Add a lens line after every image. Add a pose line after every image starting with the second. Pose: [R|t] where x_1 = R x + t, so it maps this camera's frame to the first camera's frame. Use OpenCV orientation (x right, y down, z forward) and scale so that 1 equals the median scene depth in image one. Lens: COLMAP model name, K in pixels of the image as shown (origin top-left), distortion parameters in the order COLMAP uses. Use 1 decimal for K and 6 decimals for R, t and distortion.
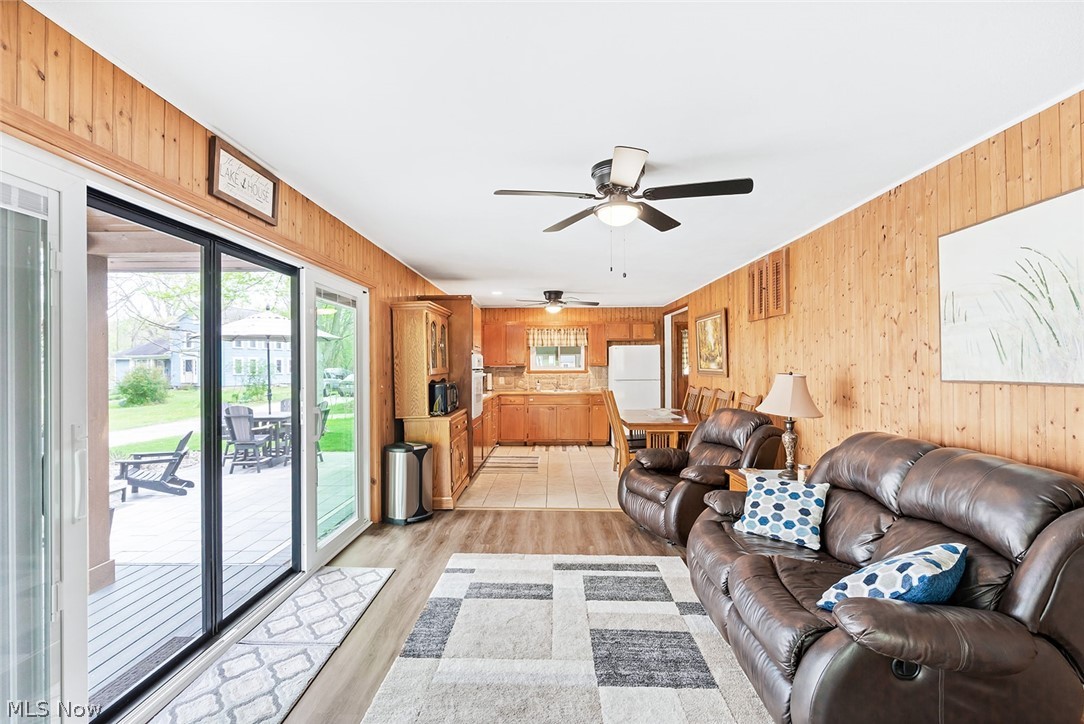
lens RADIAL K [[493.5, 0, 538.9], [0, 493.5, 365.3], [0, 0, 1]] dist [-0.009089, 0.003875]
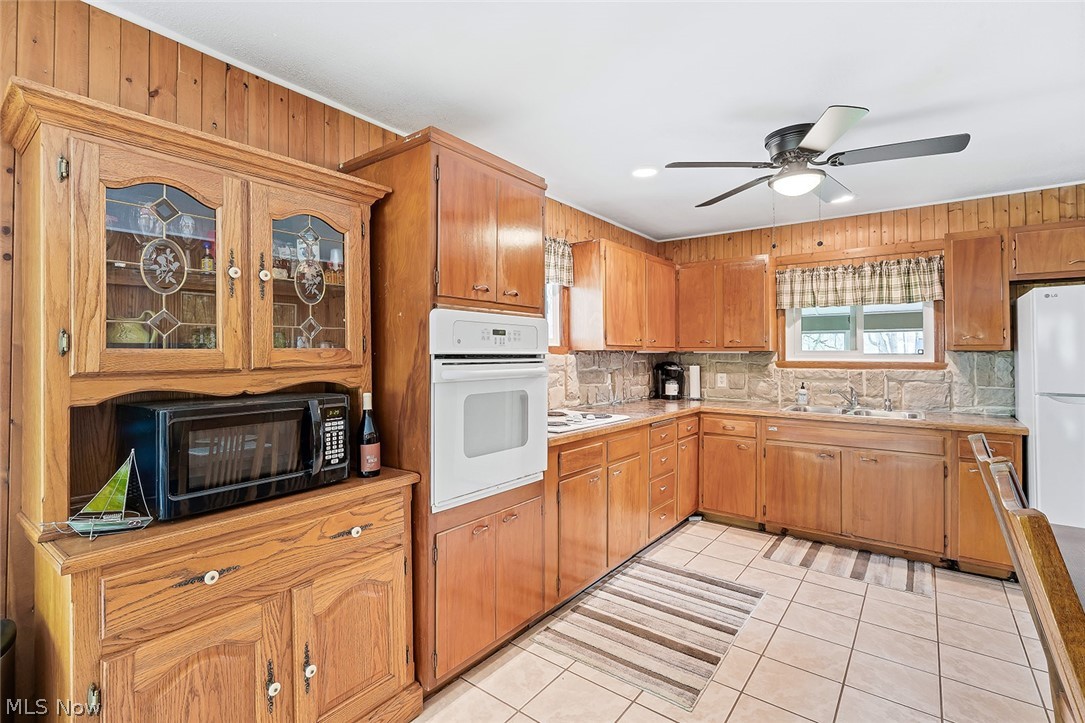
lens RADIAL K [[493.9, 0, 540.1], [0, 493.9, 346.1], [0, 0, 1]] dist [-0.009089, 0.003875]
pose [[0.807150, -0.004709, -0.590327, 0.188541], [-0.004125, 0.999899, -0.013617, 0.010415], [0.590331, 0.013426, 0.807049, 1.335788]]
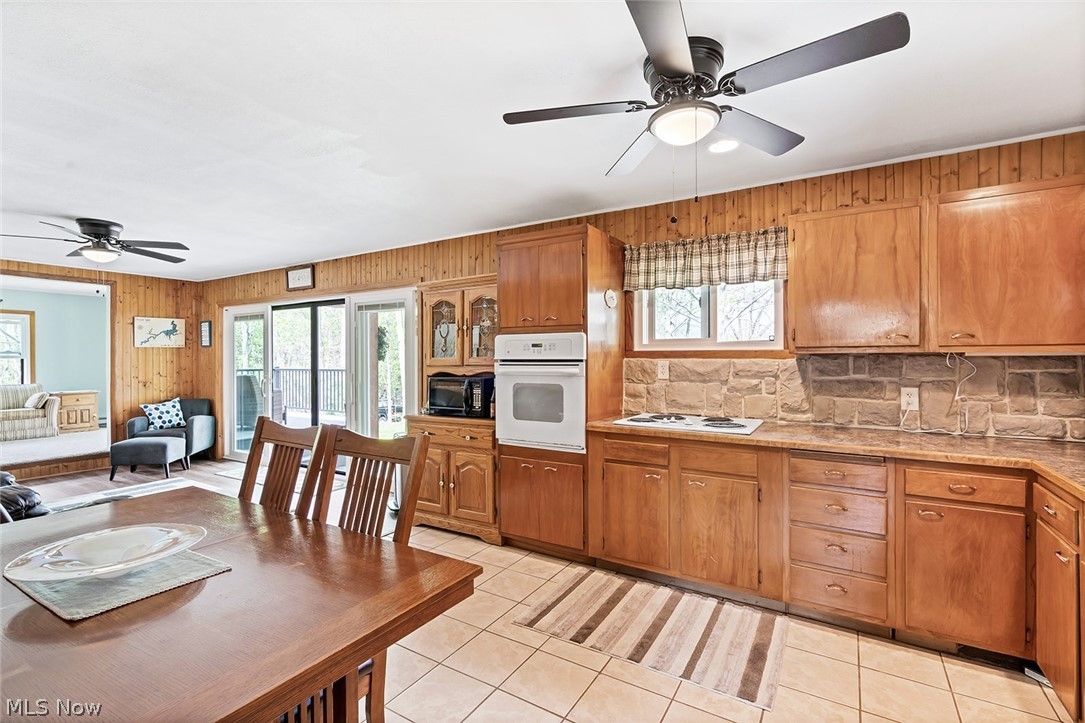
lens RADIAL K [[493.9, 0, 538.4], [0, 493.9, 360.5], [0, 0, 1]] dist [-0.009089, 0.003875]
pose [[-0.503965, 0.010528, -0.863660, 0.619935], [0.006027, 0.999944, 0.008672, 0.006183], [0.863703, -0.000835, -0.504001, 2.298264]]
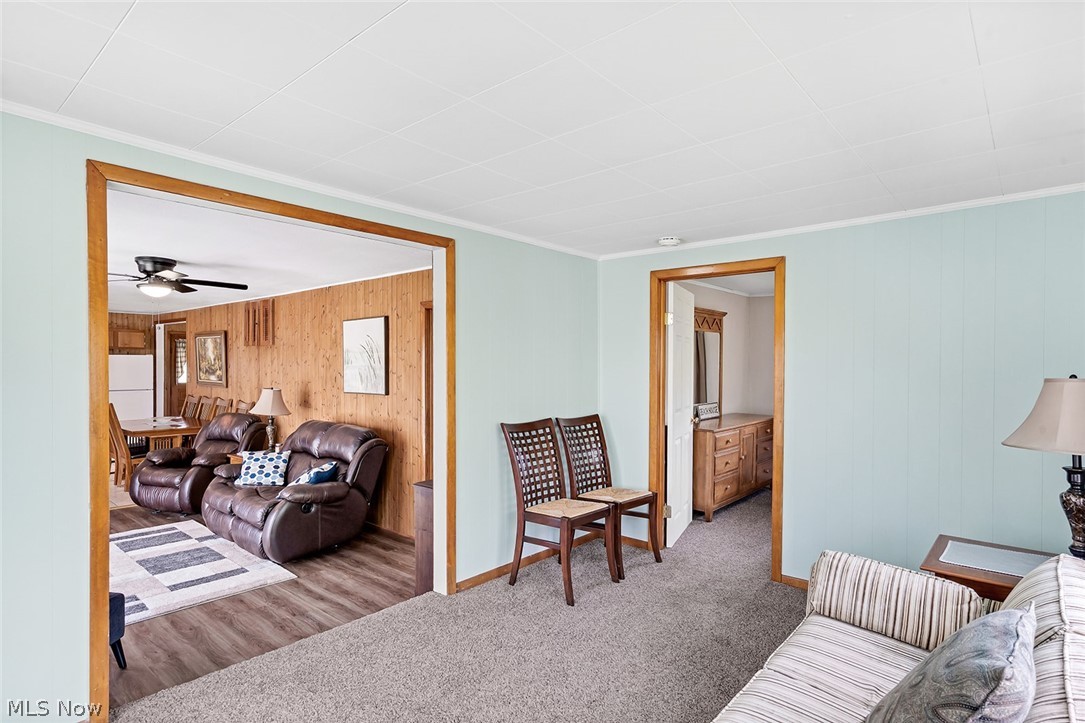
lens RADIAL K [[558.3, 0, 541.3], [0, 558.3, 370.9], [0, 0, 1]] dist [-0.004128, 0.002458]
pose [[0.629840, -0.000458, 0.776725, -0.341136], [-0.010049, 0.999911, 0.008739, -0.063873], [-0.776660, -0.013309, 0.629780, -0.811691]]
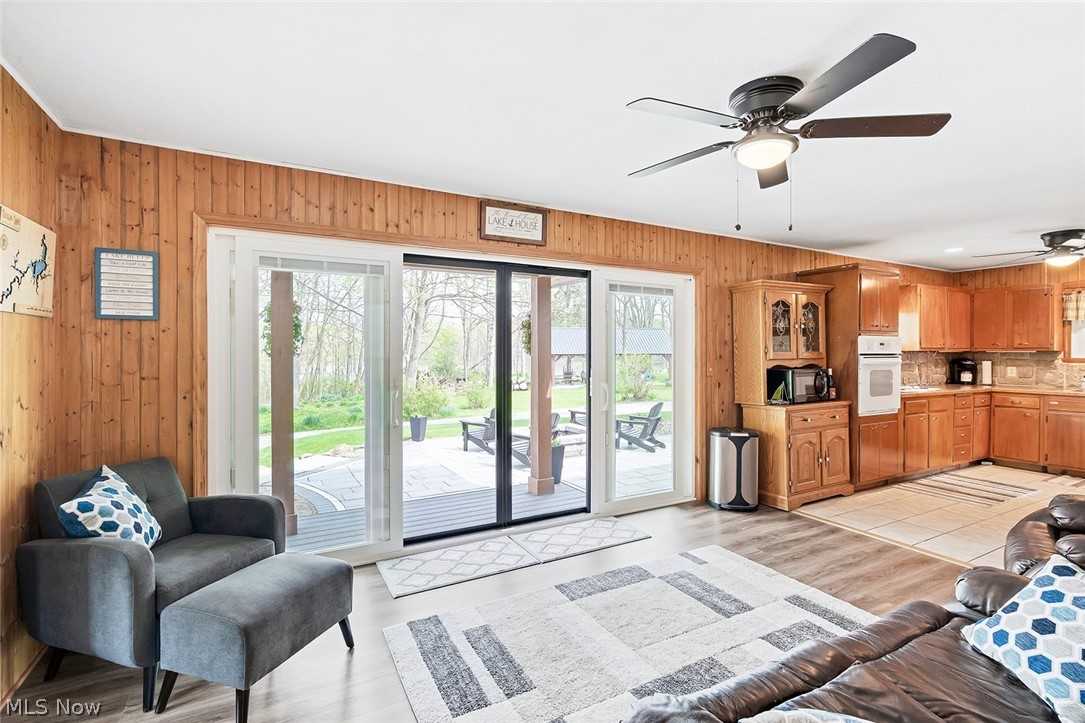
lens RADIAL K [[503.0, 0, 545.4], [0, 503.0, 355.3], [0, 0, 1]] dist [-0.003915, 0.002472]
pose [[0.505896, 0.009353, -0.862544, 0.537007], [-0.001305, 0.999948, 0.010077, 0.004445], [0.862593, -0.003972, 0.505882, 0.240914]]
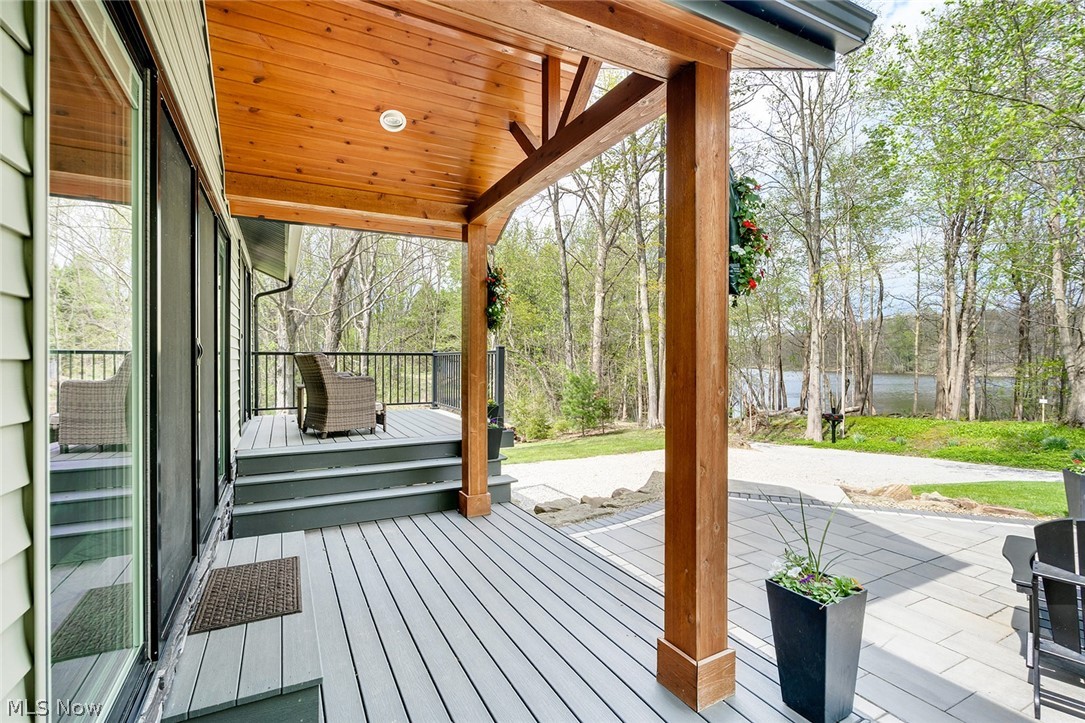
lens RADIAL K [[502.2, 0, 538.5], [0, 502.2, 360.3], [0, 0, 1]] dist [0.001110, 0.000032]
pose [[-0.875765, 0.004816, -0.482715, -0.578377], [0.002740, 0.999984, 0.005007, 0.102619], [0.482731, 0.003063, -0.875763, 1.629301]]
